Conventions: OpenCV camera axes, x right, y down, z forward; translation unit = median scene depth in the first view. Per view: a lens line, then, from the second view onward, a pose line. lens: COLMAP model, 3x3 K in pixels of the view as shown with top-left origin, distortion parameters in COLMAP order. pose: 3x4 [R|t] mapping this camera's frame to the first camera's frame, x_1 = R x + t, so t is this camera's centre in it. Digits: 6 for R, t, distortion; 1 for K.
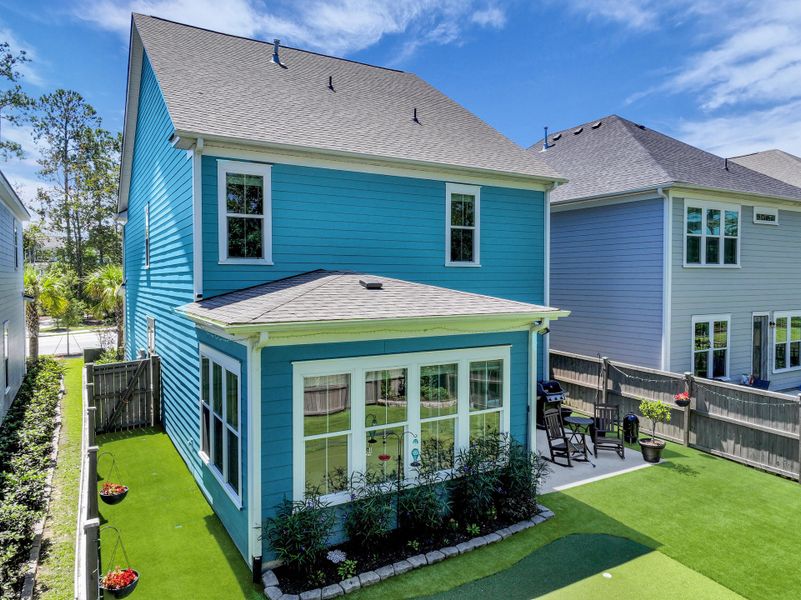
lens RADIAL K [[561.9, 0, 404.5], [0, 561.9, 297.7], [0, 0, 1]] dist [0.004806, 0.007015]
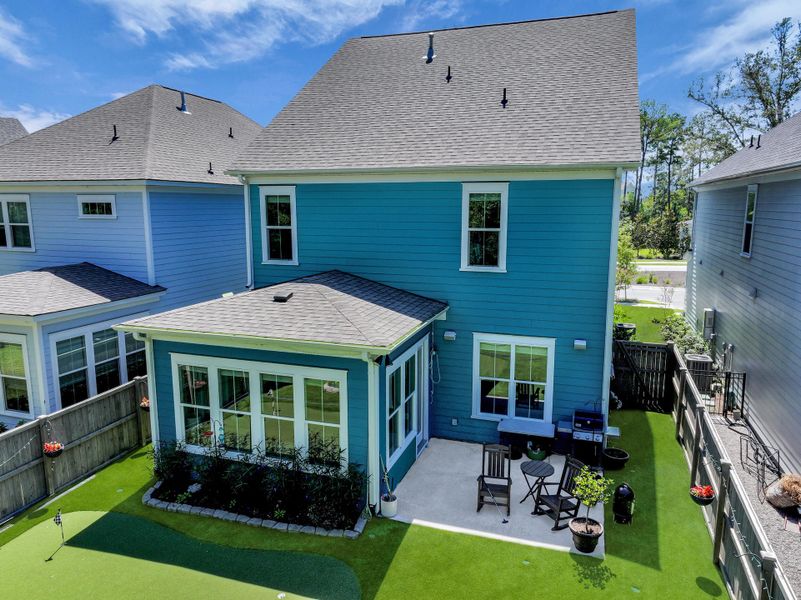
lens RADIAL K [[561.9, 0, 404.5], [0, 561.9, 297.7], [0, 0, 1]] dist [0.004806, 0.007015]
pose [[0.653032, 0.126524, -0.746687, 0.899827], [-0.025367, 0.989047, 0.145406, -0.180572], [0.756905, -0.076014, 0.649089, 0.359525]]
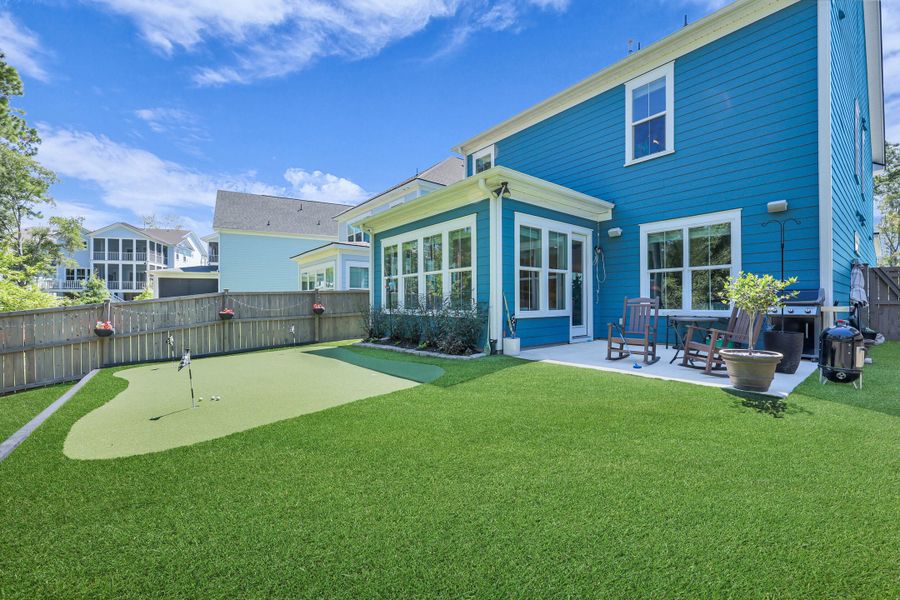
lens RADIAL K [[369.3, 0, 440.6], [0, 369.3, 300.7], [0, 0, 1]] dist [0.000265, -0.000042]
pose [[0.134393, -0.003868, -0.990921, 0.824453], [-0.030740, 0.999495, -0.008070, 0.239961], [0.990451, 0.031545, 0.134206, 0.725851]]
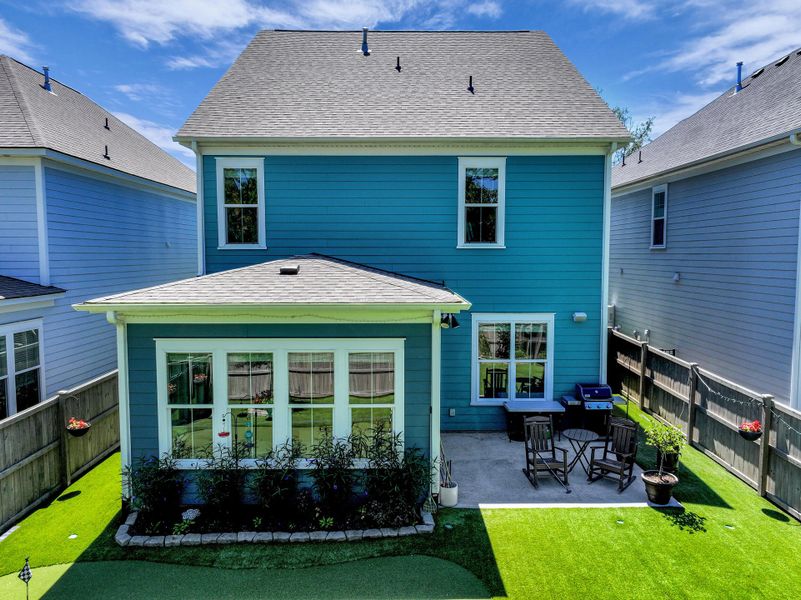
lens RADIAL K [[561.9, 0, 404.5], [0, 561.9, 297.7], [0, 0, 1]] dist [0.004806, 0.007015]
pose [[0.866156, 0.040217, -0.498153, 0.562824], [-0.017184, 0.998564, 0.050738, -0.024584], [0.499478, -0.035386, 0.865604, 0.184795]]
